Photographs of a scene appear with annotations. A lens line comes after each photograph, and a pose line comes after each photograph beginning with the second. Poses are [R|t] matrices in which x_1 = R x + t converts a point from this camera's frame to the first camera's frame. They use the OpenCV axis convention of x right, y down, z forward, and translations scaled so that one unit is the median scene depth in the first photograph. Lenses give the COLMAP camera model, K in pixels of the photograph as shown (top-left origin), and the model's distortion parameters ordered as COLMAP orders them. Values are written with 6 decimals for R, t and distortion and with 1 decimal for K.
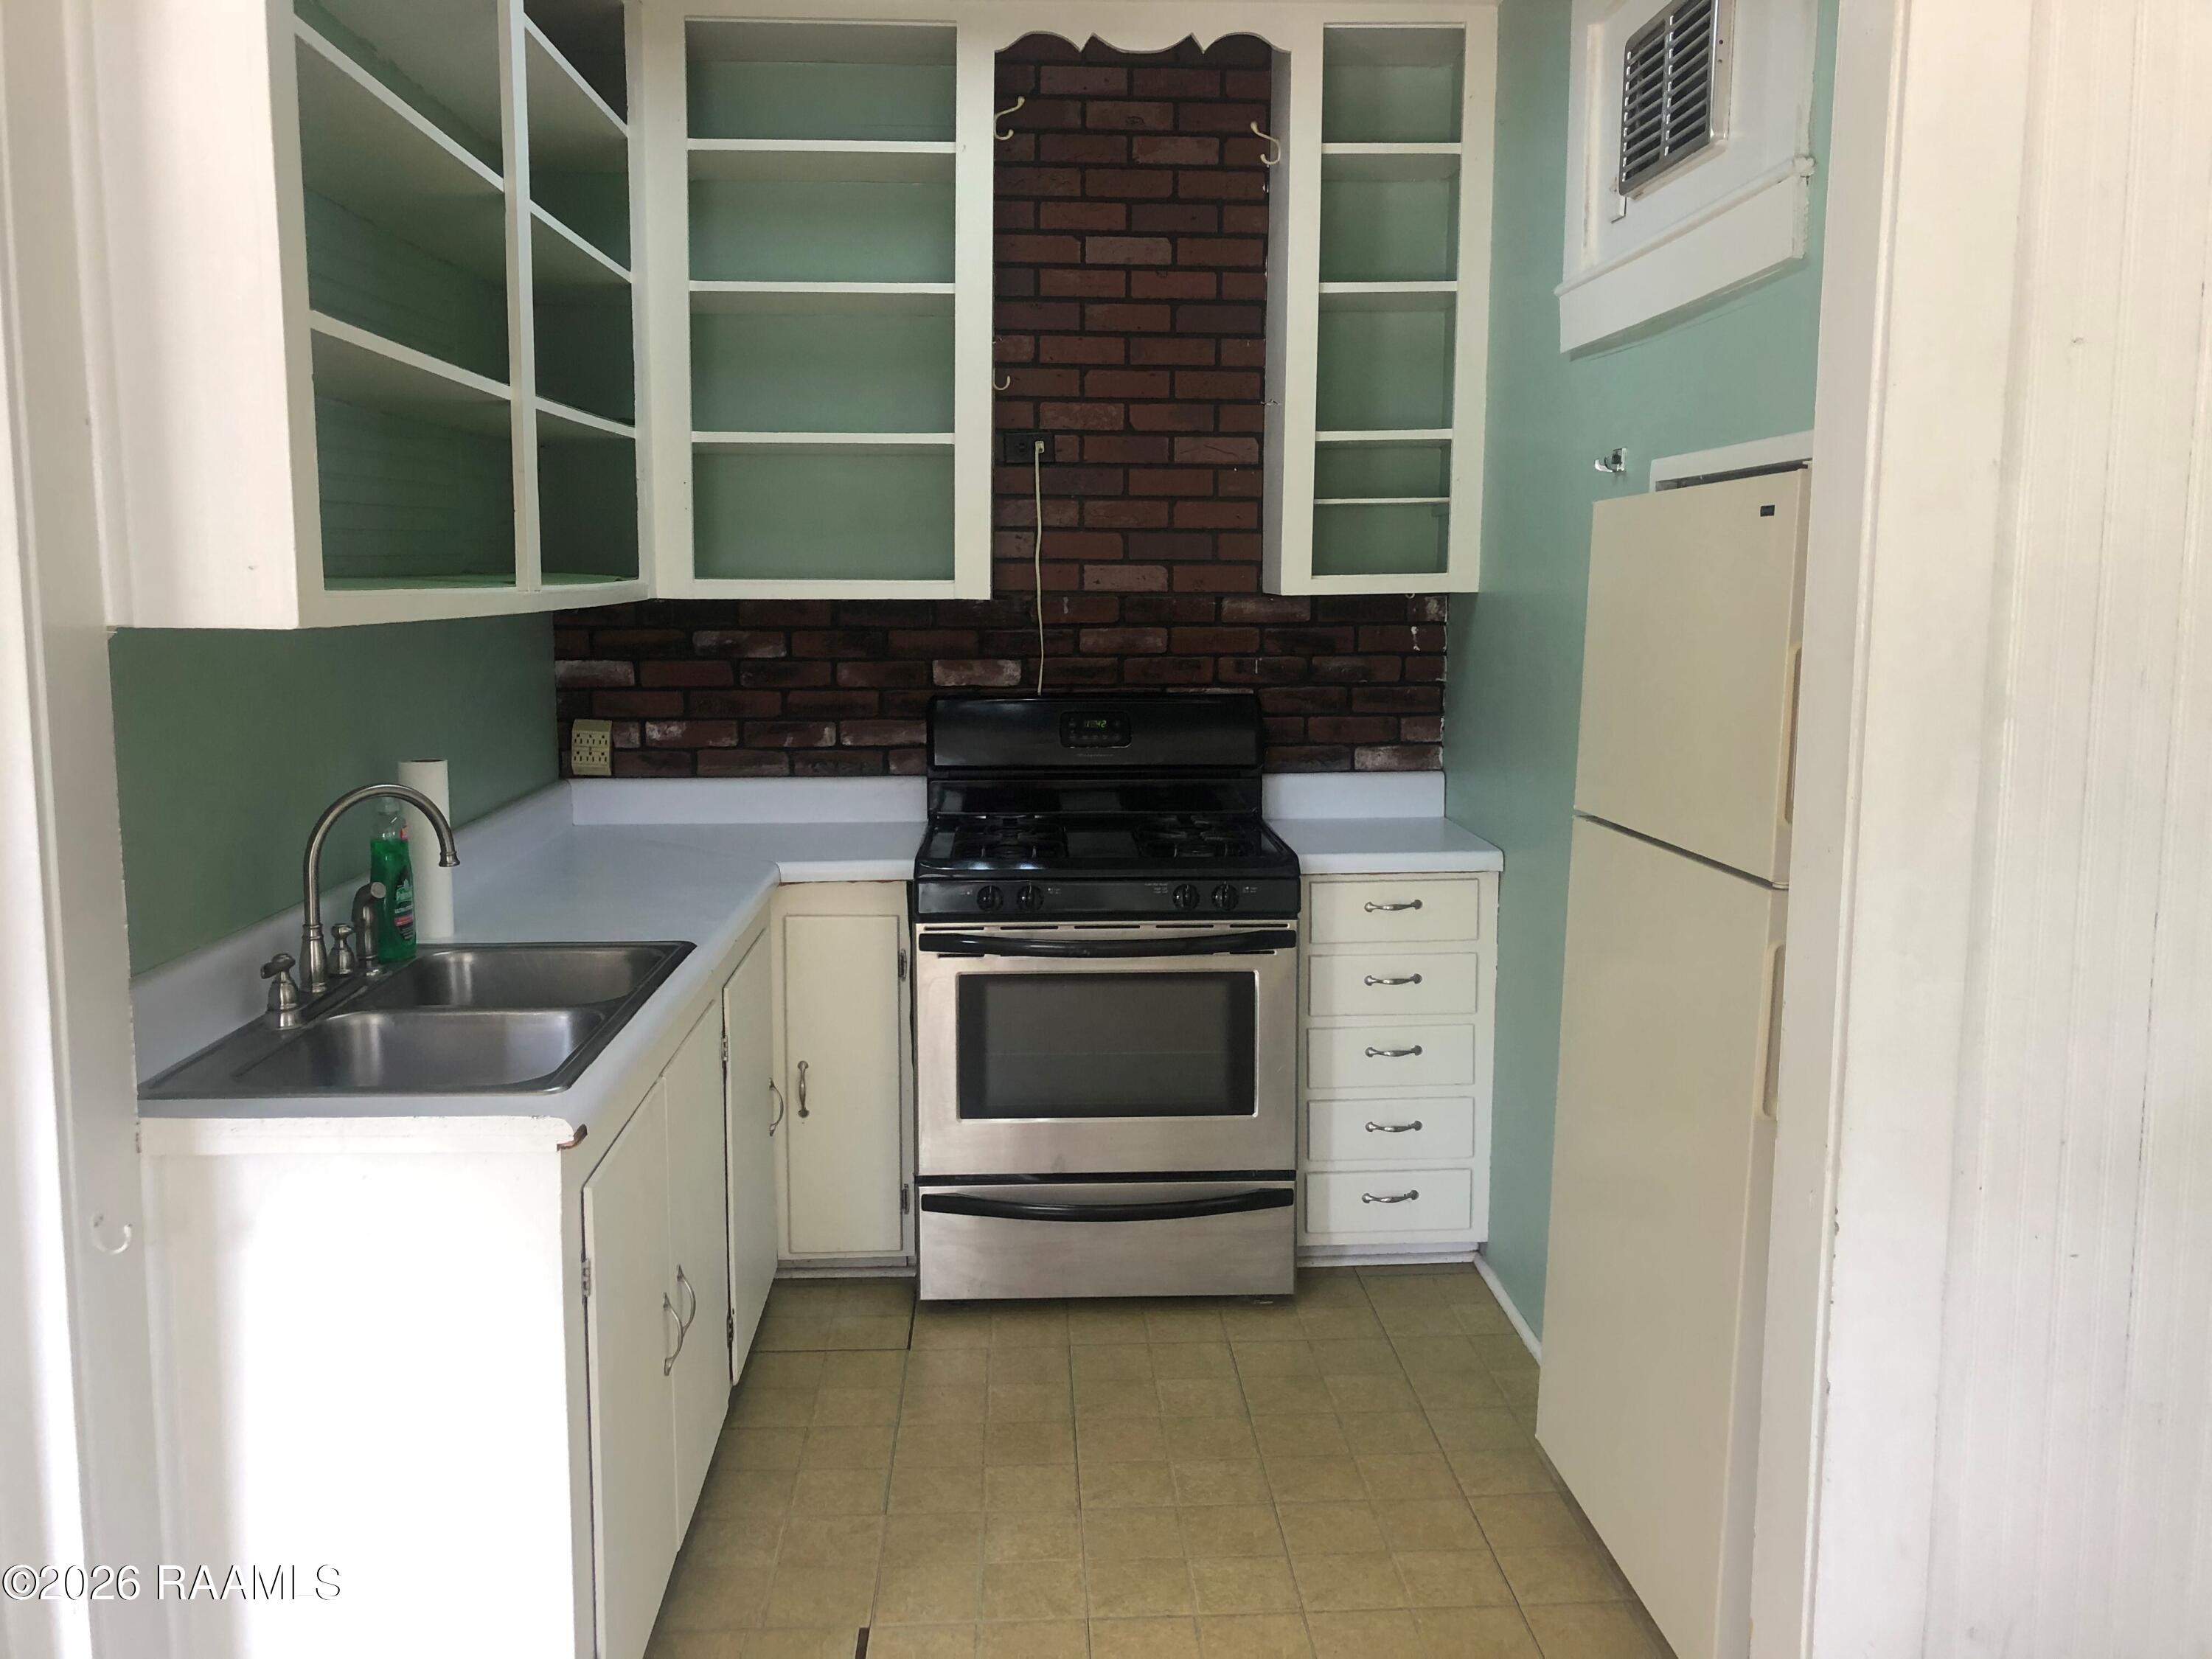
lens RADIAL K [[1825.9, 0, 1146.5], [0, 1825.9, 799.9], [0, 0, 1]] dist [0.048479, -0.015312]
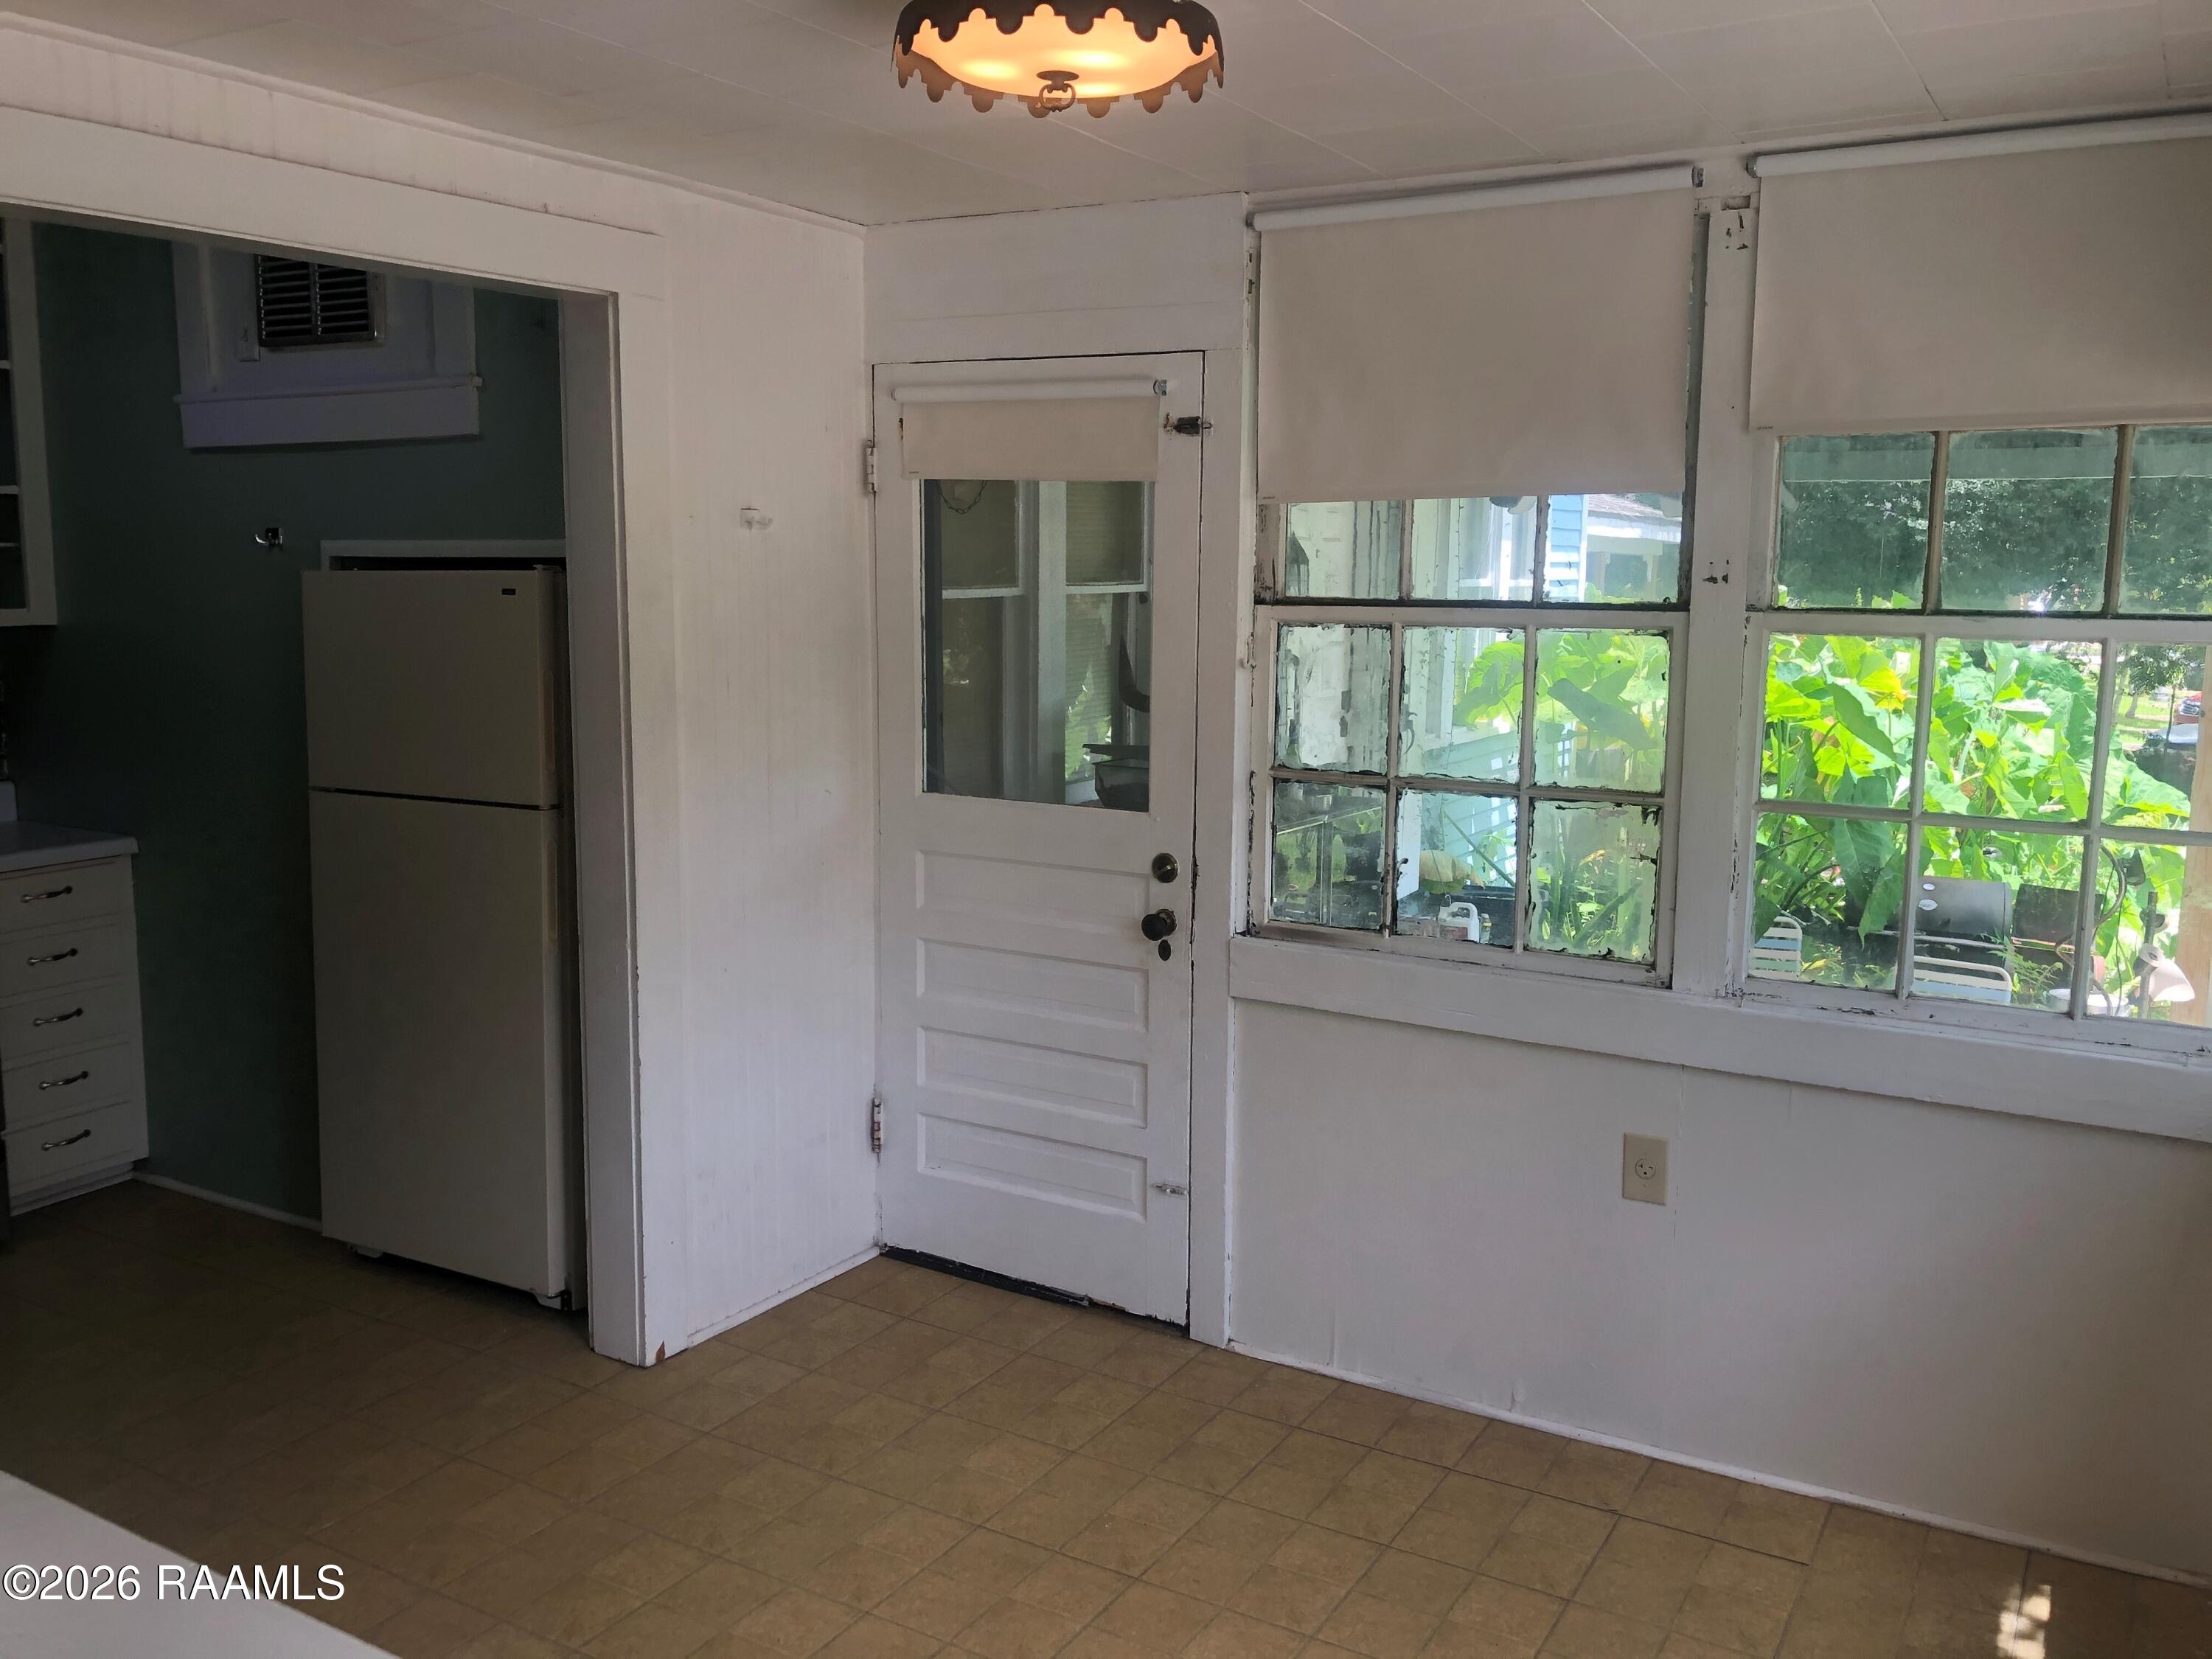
lens RADIAL K [[1825.9, 0, 1107.7], [0, 1825.9, 814.4], [0, 0, 1]] dist [0.048479, -0.015312]
pose [[0.563713, -0.114469, 0.818000, -0.448123], [0.098113, 0.992618, 0.071292, -0.011264], [-0.820123, 0.040068, 0.570783, -0.245112]]
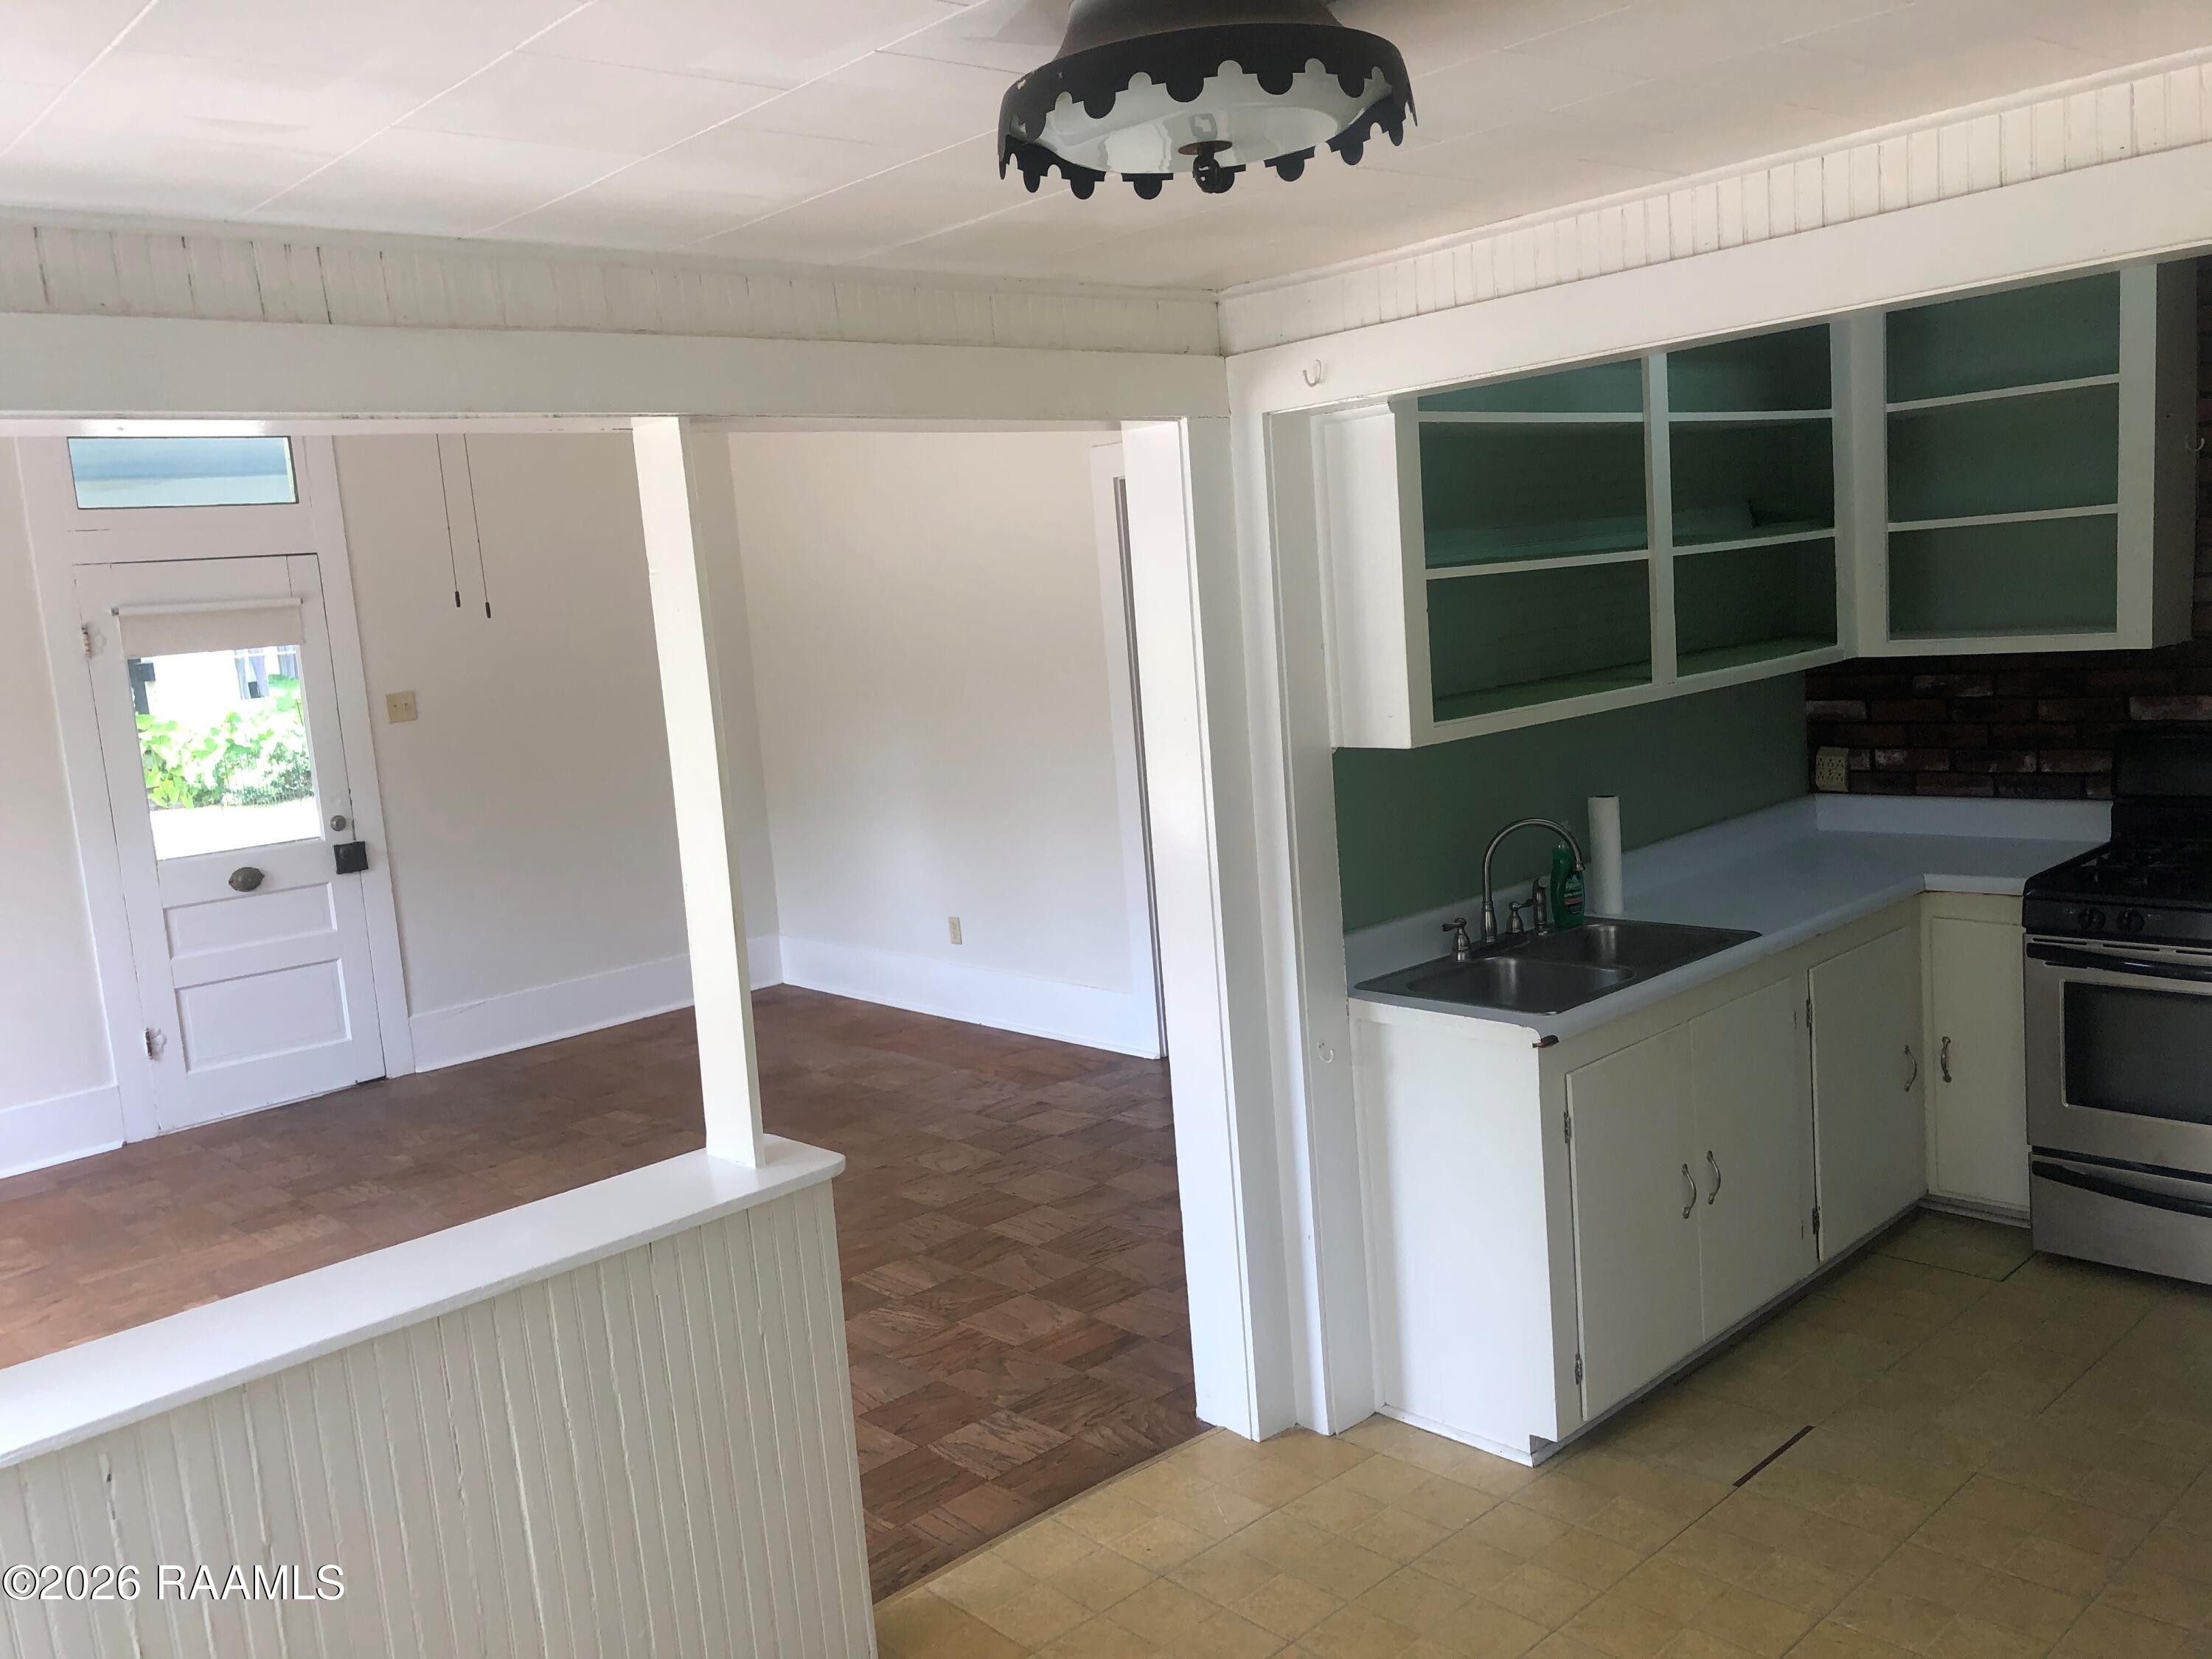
lens RADIAL K [[1825.9, 0, 1103.0], [0, 1825.9, 825.8], [0, 0, 1]] dist [0.048479, -0.015312]
pose [[0.637187, 0.047989, -0.769213, 0.384032], [-0.013070, 0.998589, 0.051472, -0.052637], [0.770598, -0.022744, 0.636915, -0.211154]]
